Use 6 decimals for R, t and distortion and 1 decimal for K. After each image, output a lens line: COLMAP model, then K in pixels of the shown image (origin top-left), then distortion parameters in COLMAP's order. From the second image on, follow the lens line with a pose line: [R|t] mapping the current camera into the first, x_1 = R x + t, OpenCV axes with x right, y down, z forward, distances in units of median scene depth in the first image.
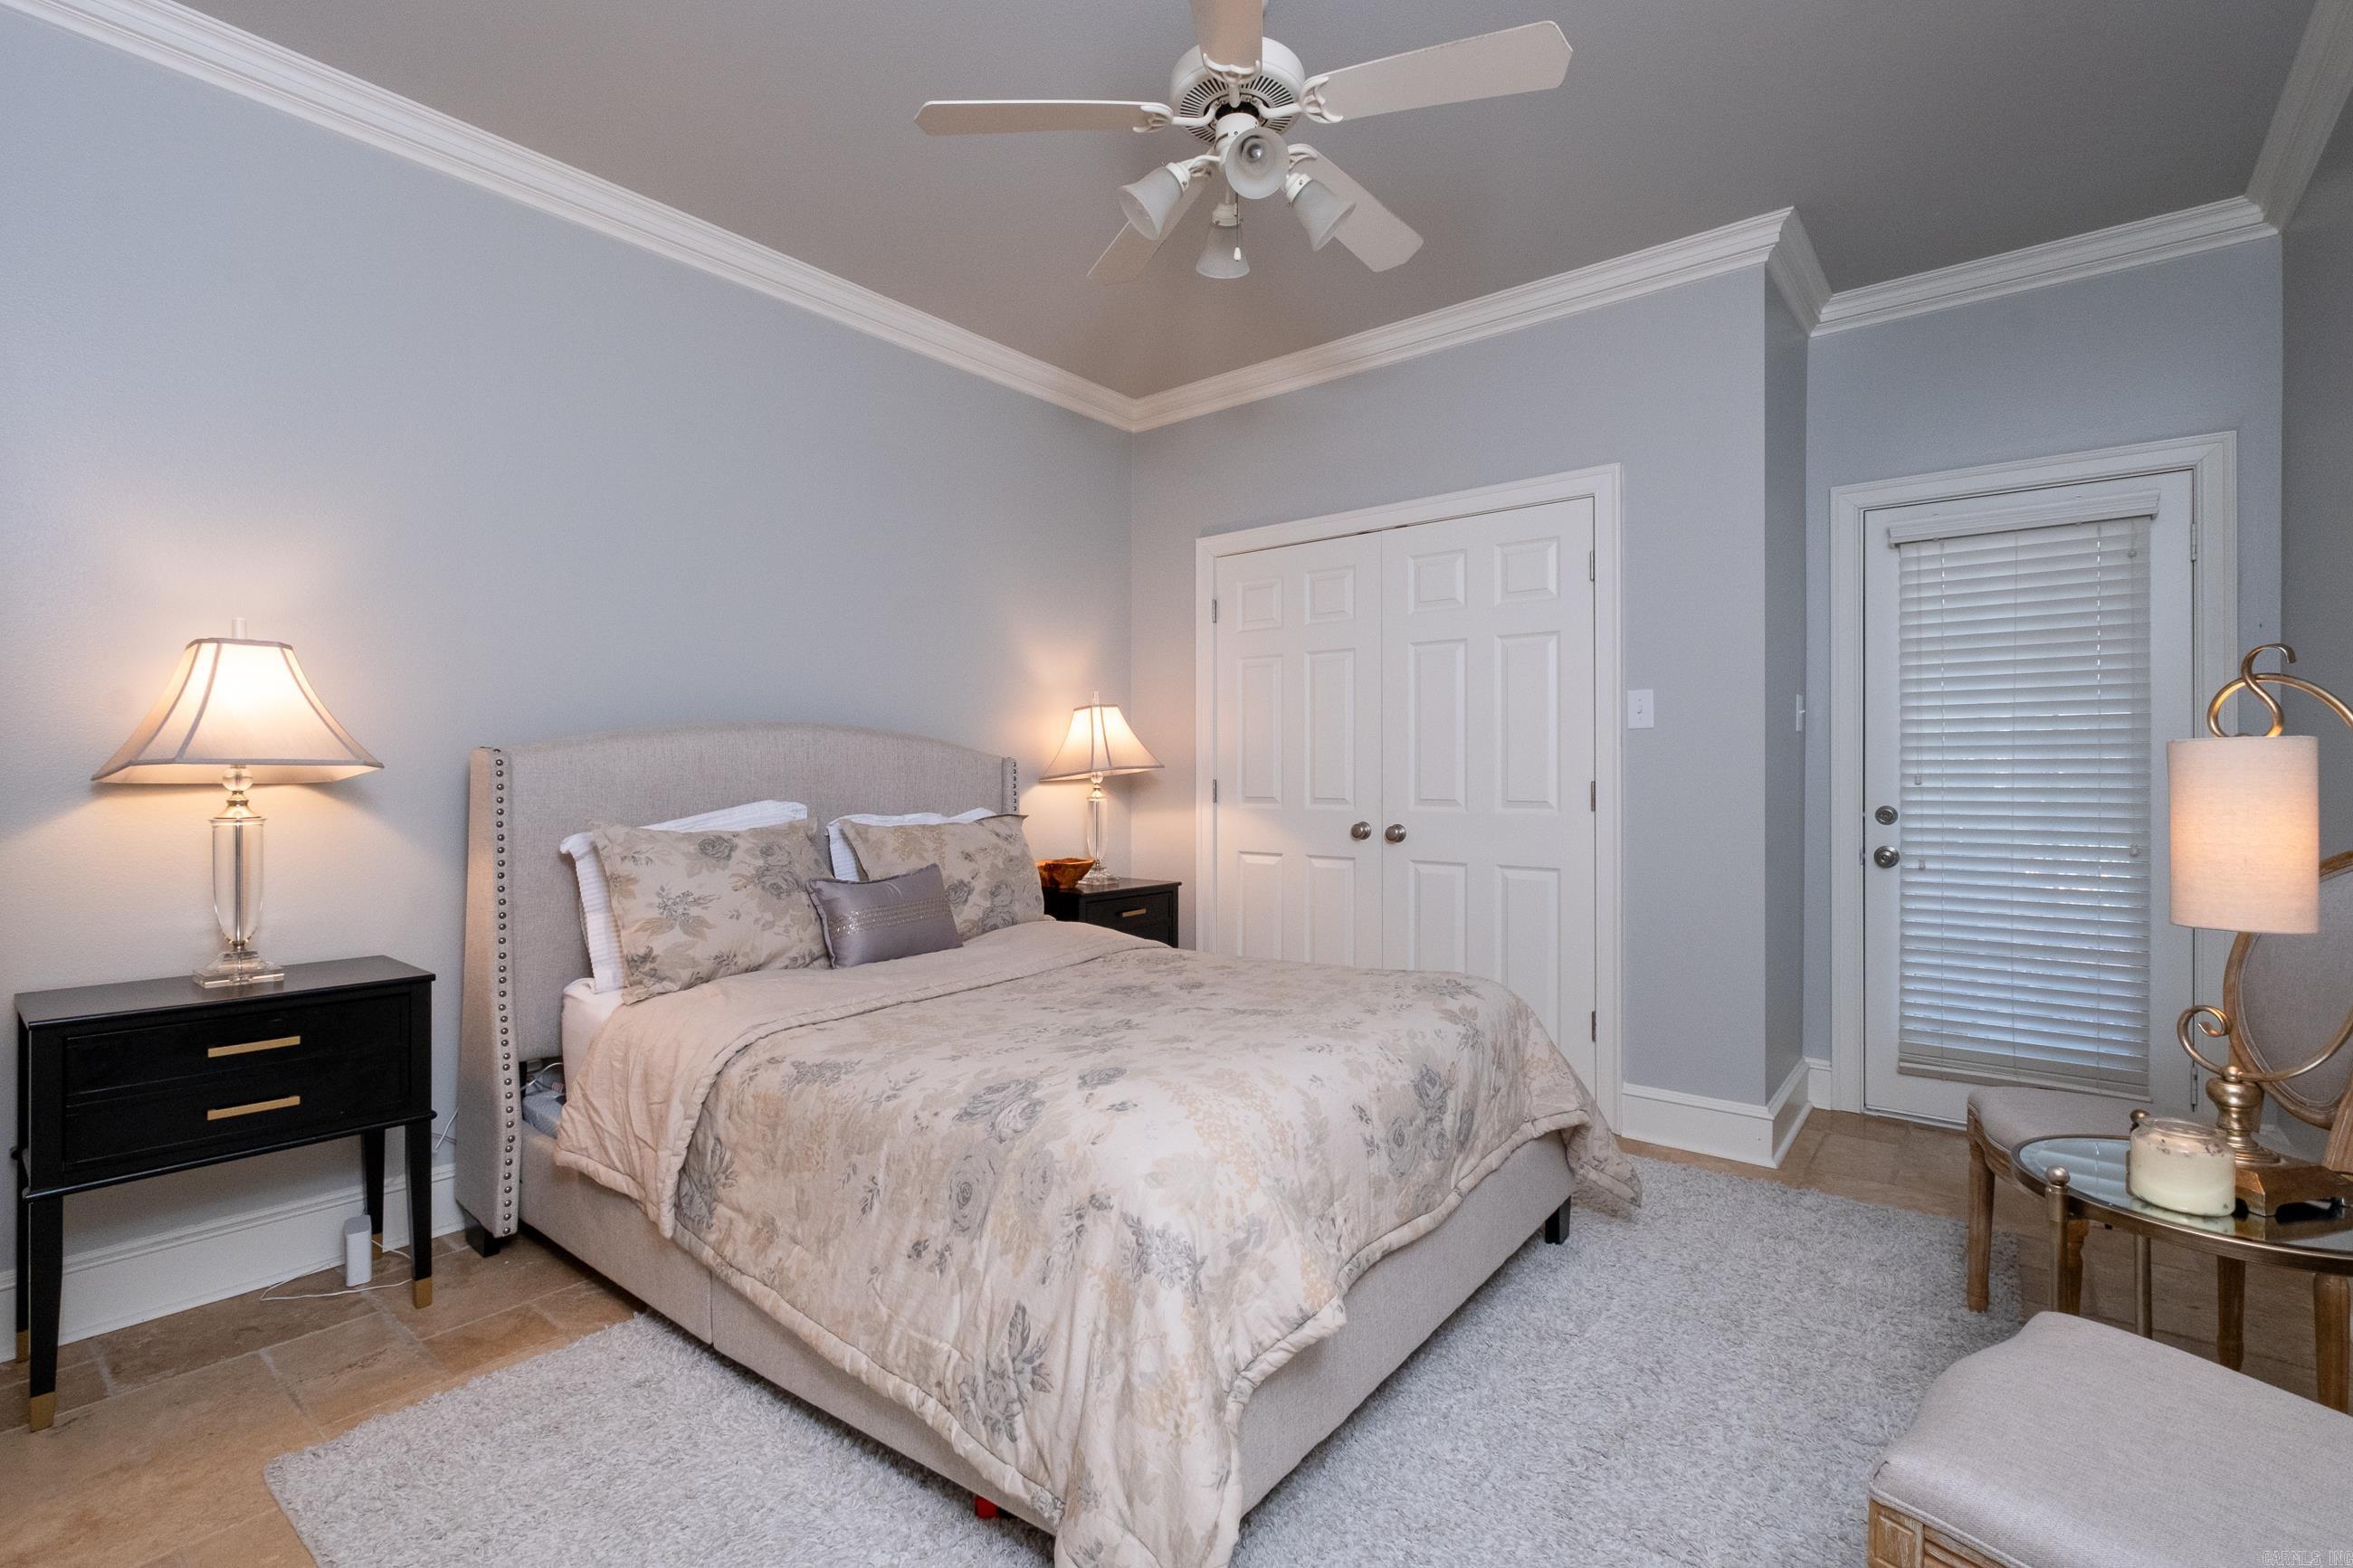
lens RADIAL K [[1061.1, 0, 1142.4], [0, 1061.1, 791.4], [0, 0, 1]] dist [-0.001616, -0.000338]
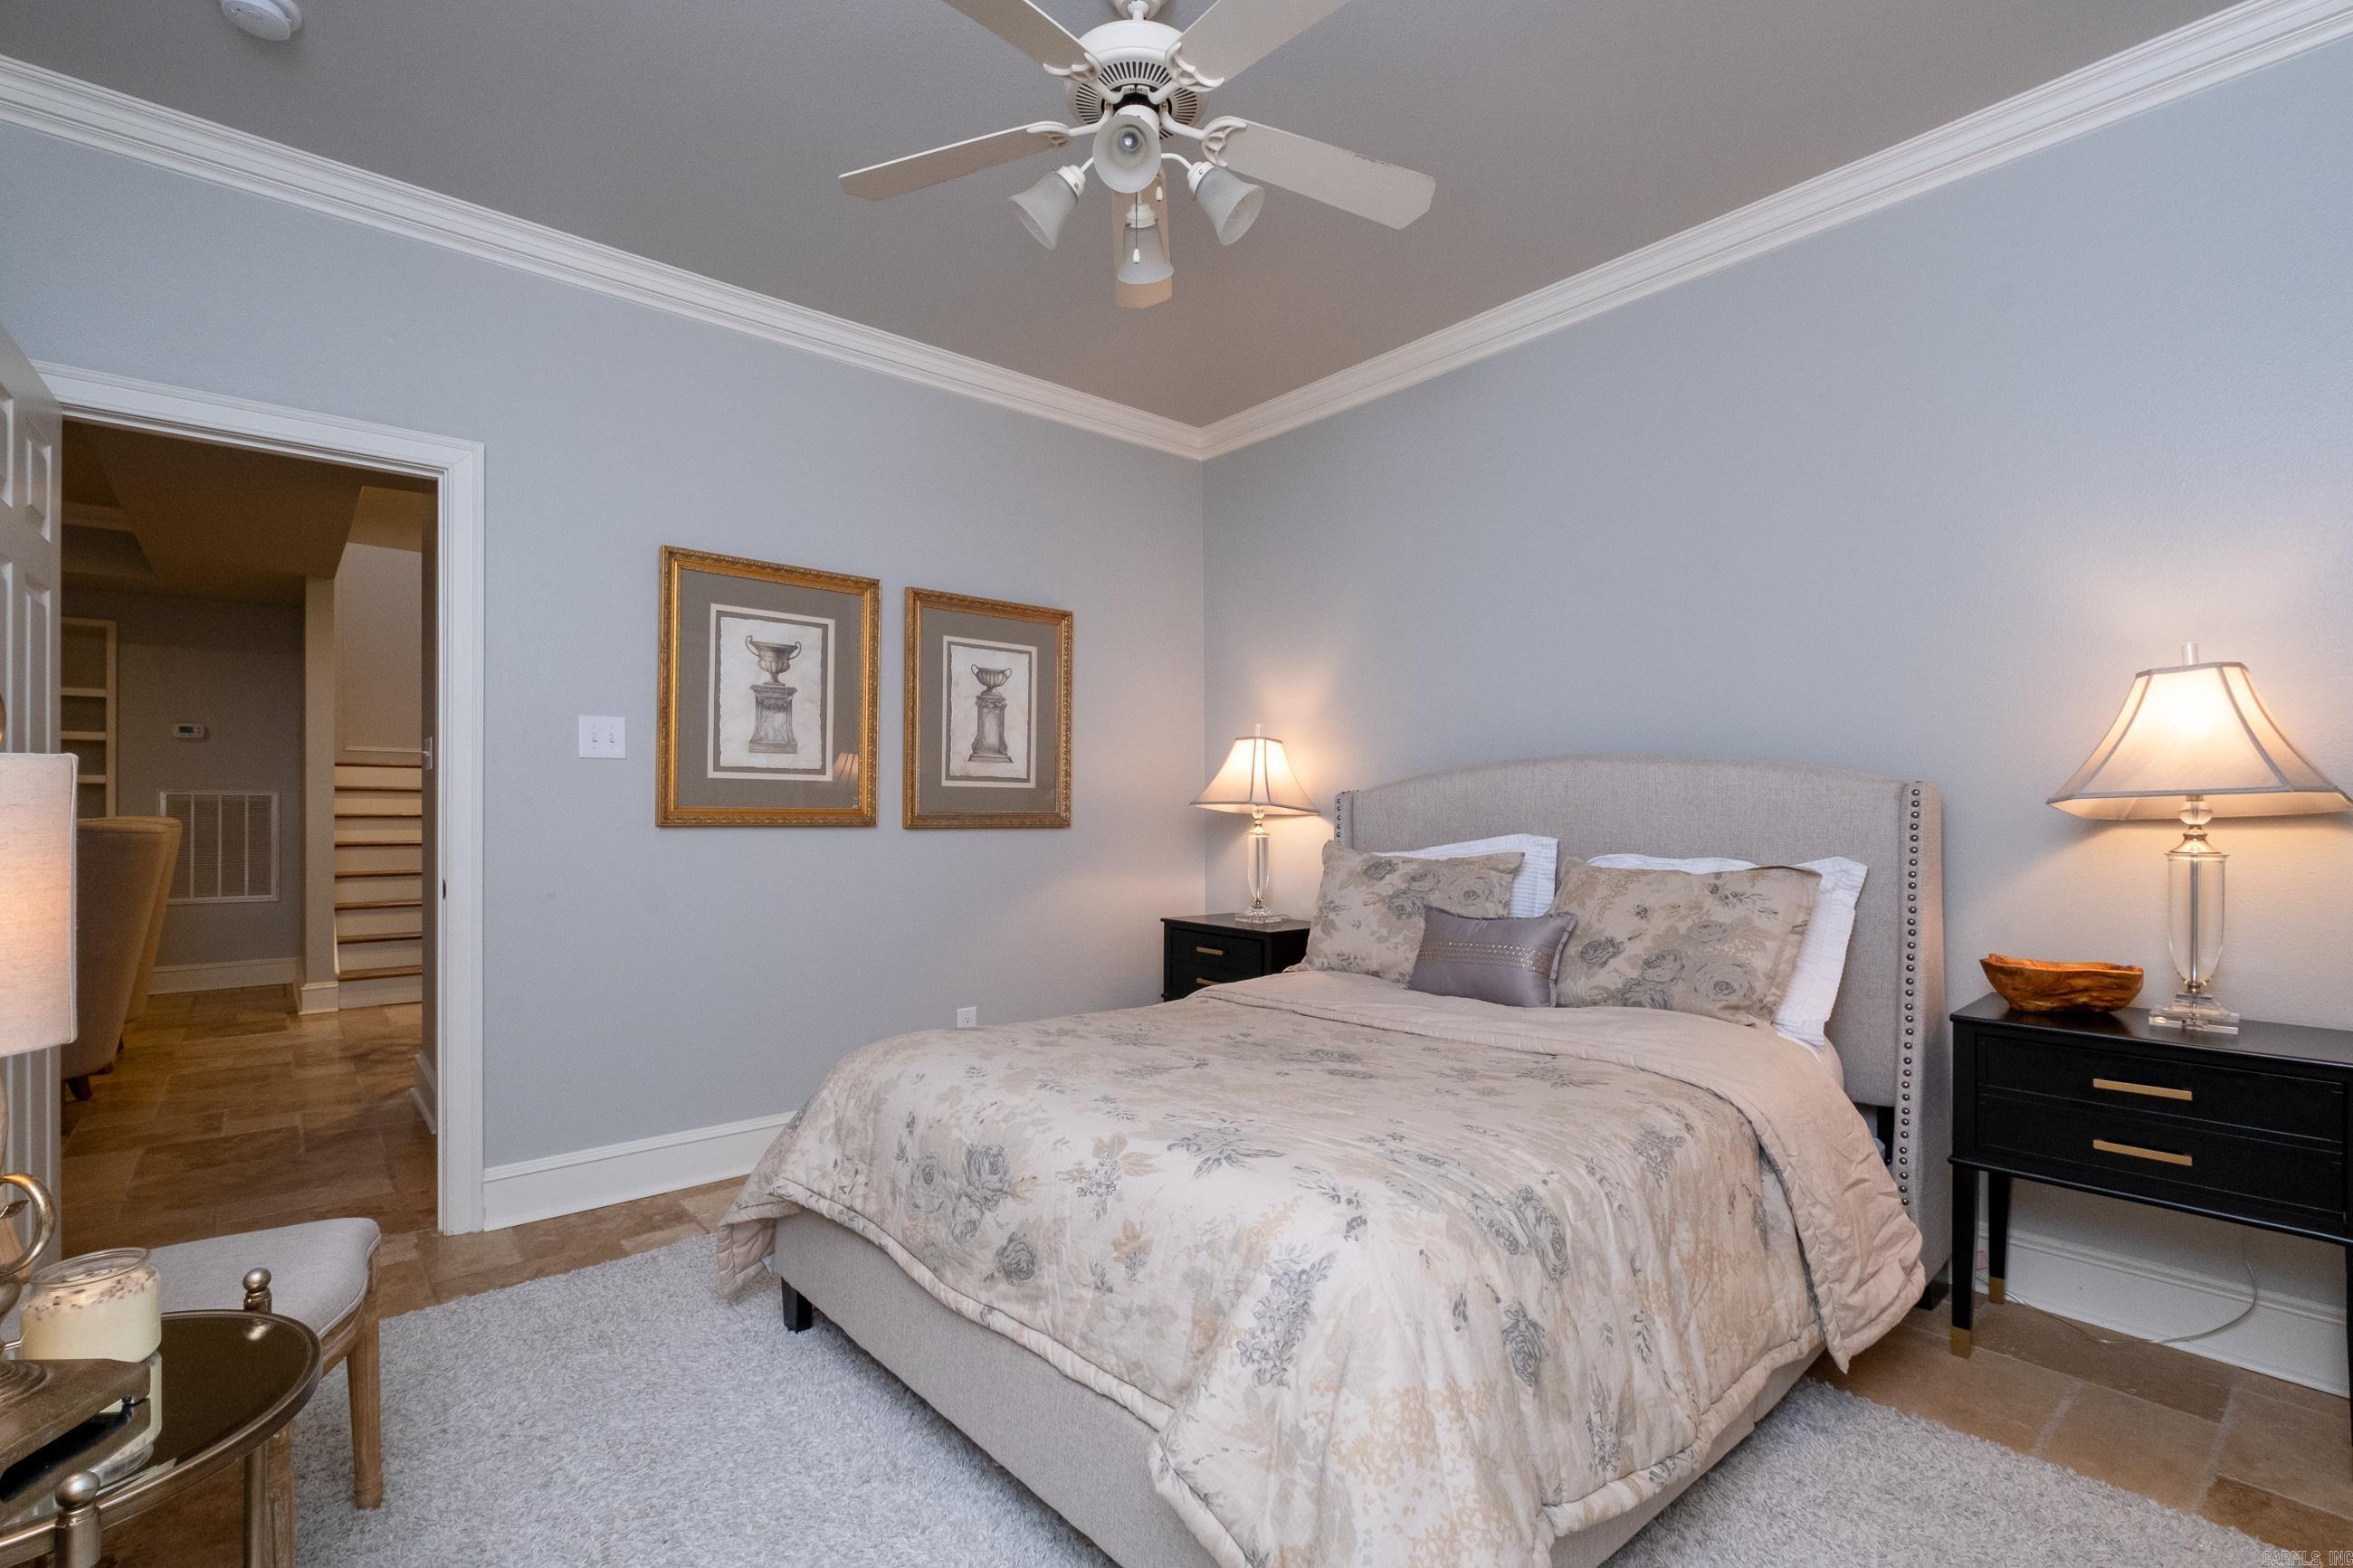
lens RADIAL K [[1066.4, 0, 1188.2], [0, 1066.4, 823.7], [0, 0, 1]] dist [-0.005717, -0.000487]
pose [[-0.163291, 0.012998, -0.986492, 0.256325], [-0.012934, 0.999799, 0.015314, -0.004690], [0.986493, 0.015260, -0.163090, 0.302428]]
